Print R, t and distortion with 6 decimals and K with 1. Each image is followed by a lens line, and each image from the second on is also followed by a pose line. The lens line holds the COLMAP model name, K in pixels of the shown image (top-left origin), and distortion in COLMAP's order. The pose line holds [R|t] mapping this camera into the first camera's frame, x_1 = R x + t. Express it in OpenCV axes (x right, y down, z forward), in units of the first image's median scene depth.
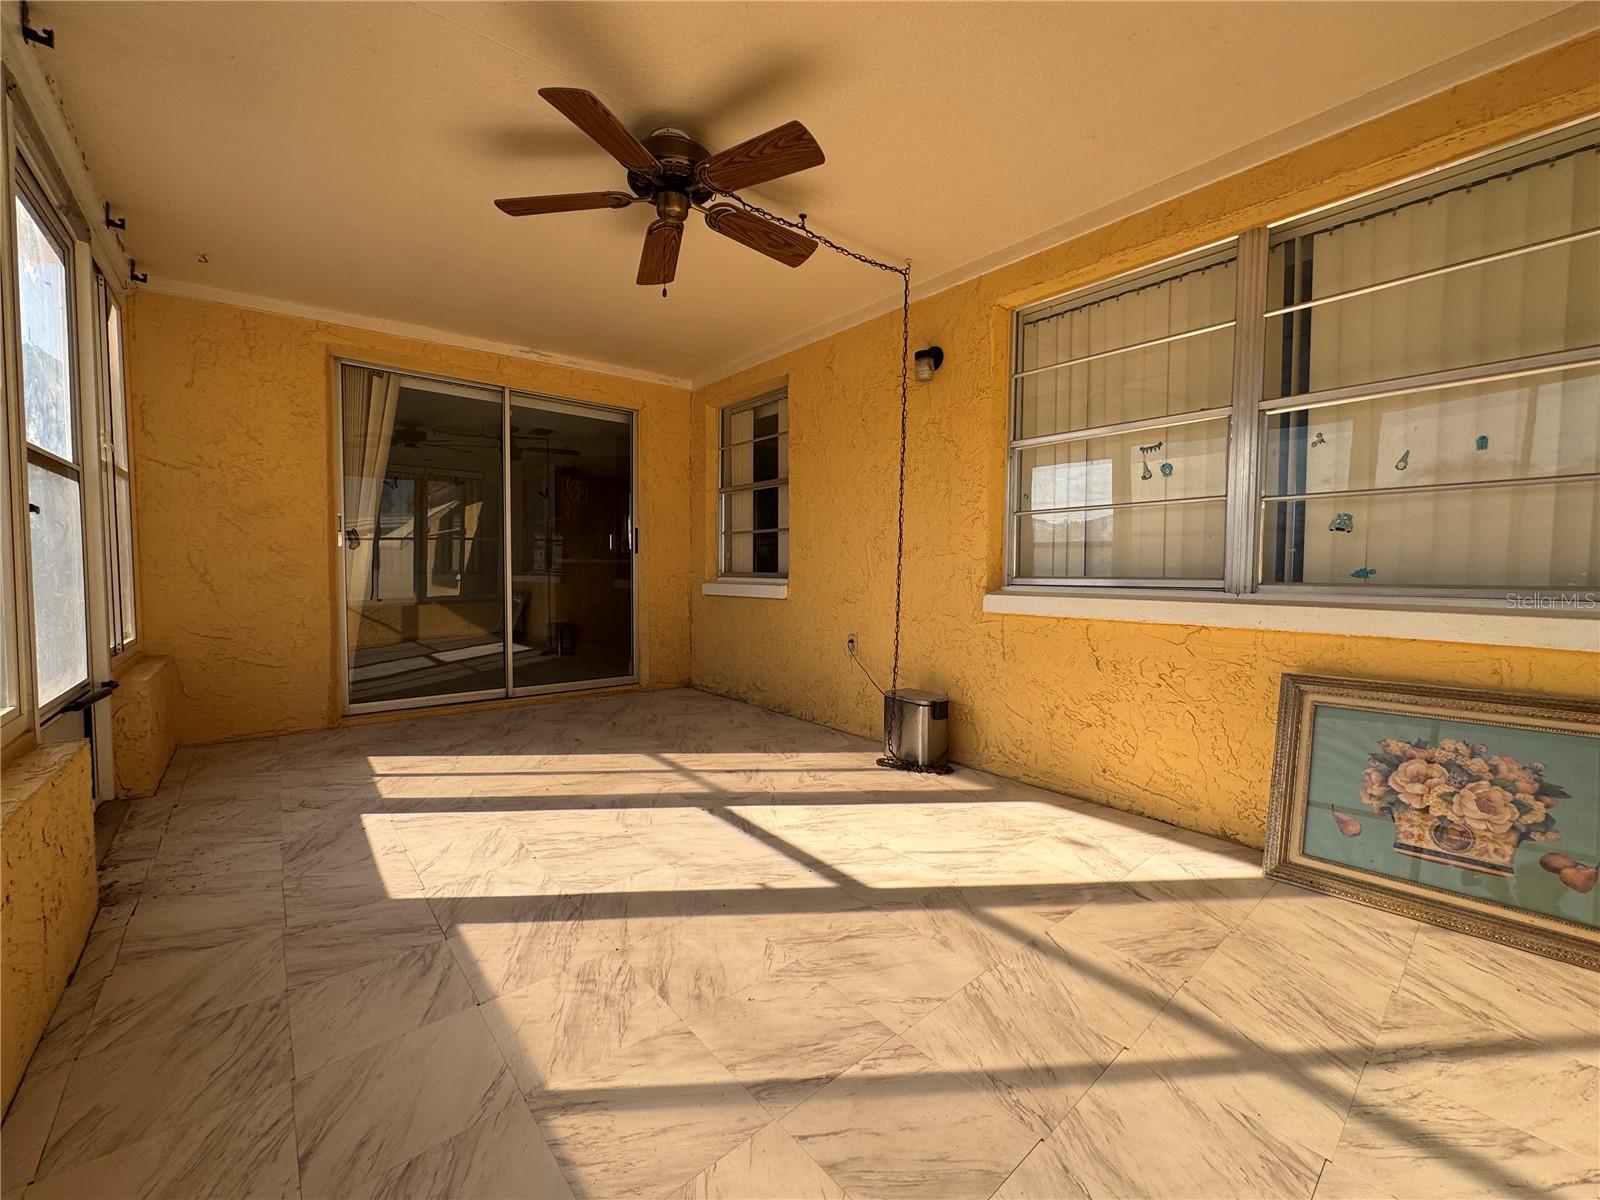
lens RADIAL K [[644.5, 0, 800.7], [0, 644.5, 600.6], [0, 0, 1]] dist [-0.007180, 0.001625]
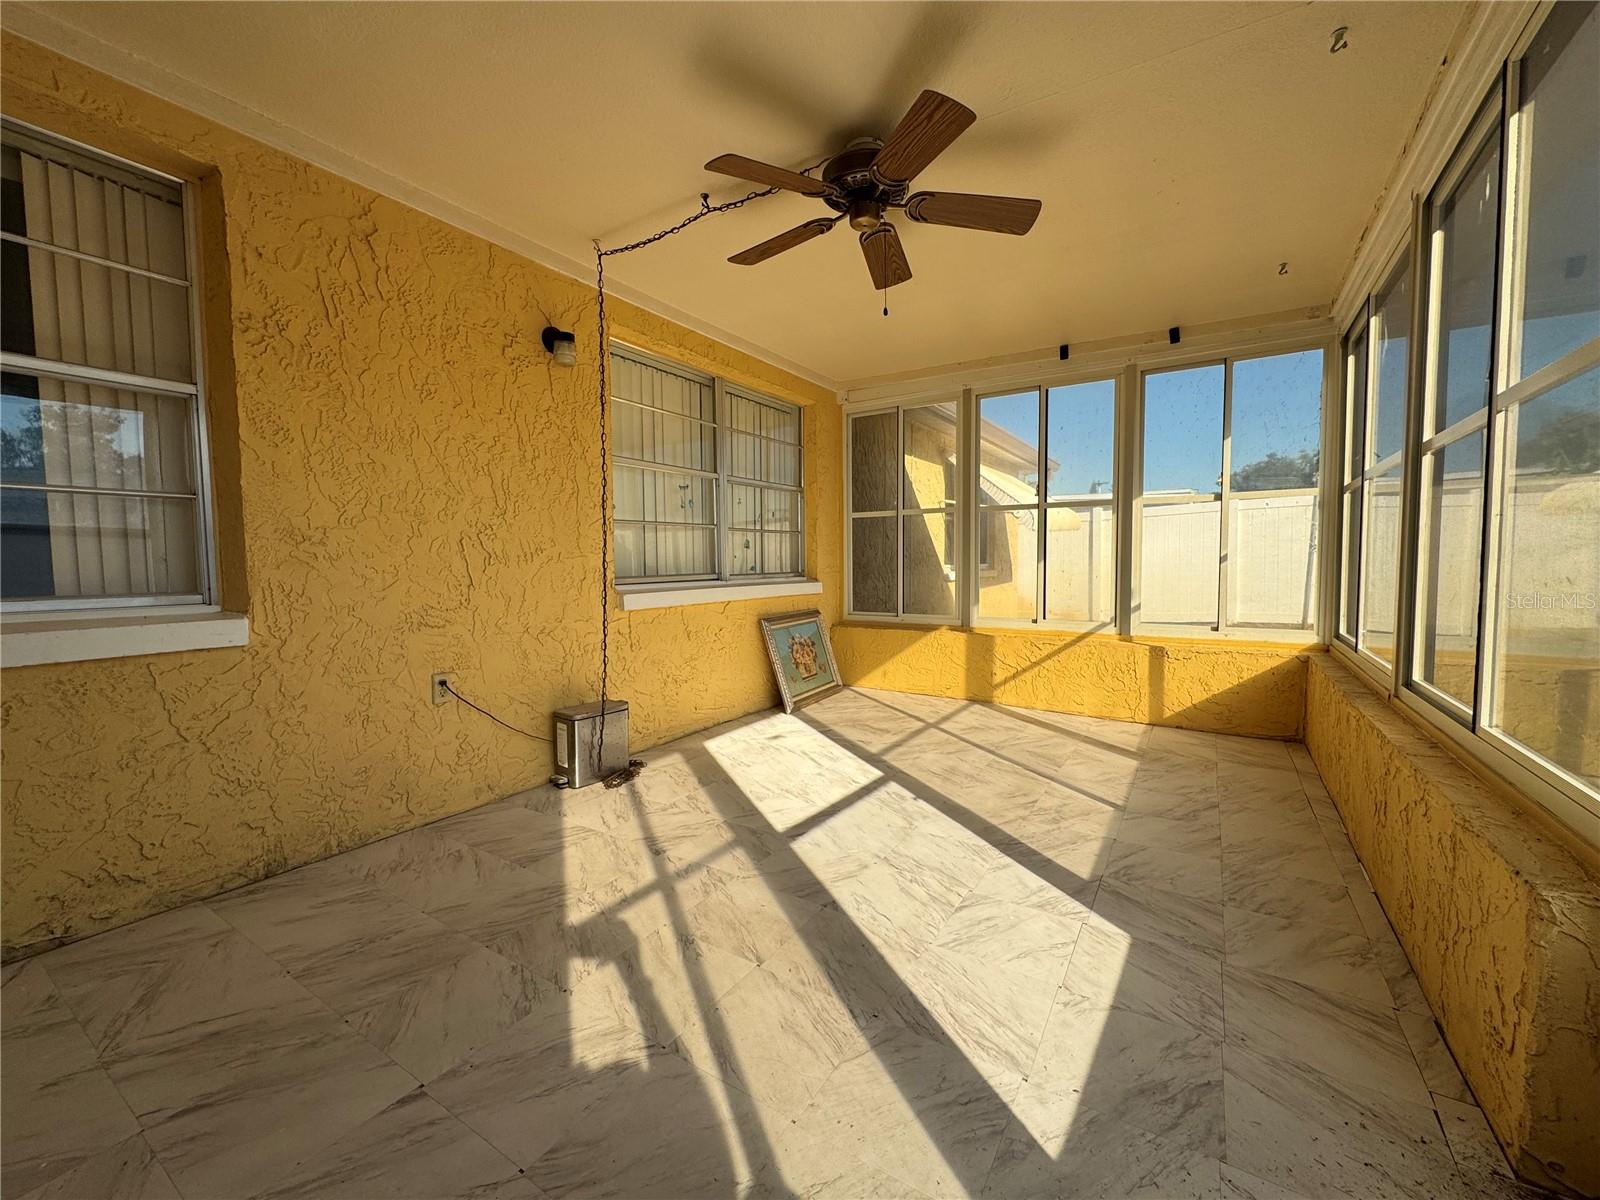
lens RADIAL K [[644.5, 0, 798.6], [0, 644.5, 597.9], [0, 0, 1]] dist [-0.007180, 0.001625]
pose [[-0.298171, -0.060615, 0.952586, -1.024132], [0.052655, 0.995417, 0.079822, -0.092033], [-0.953059, 0.073959, -0.293613, 1.264286]]
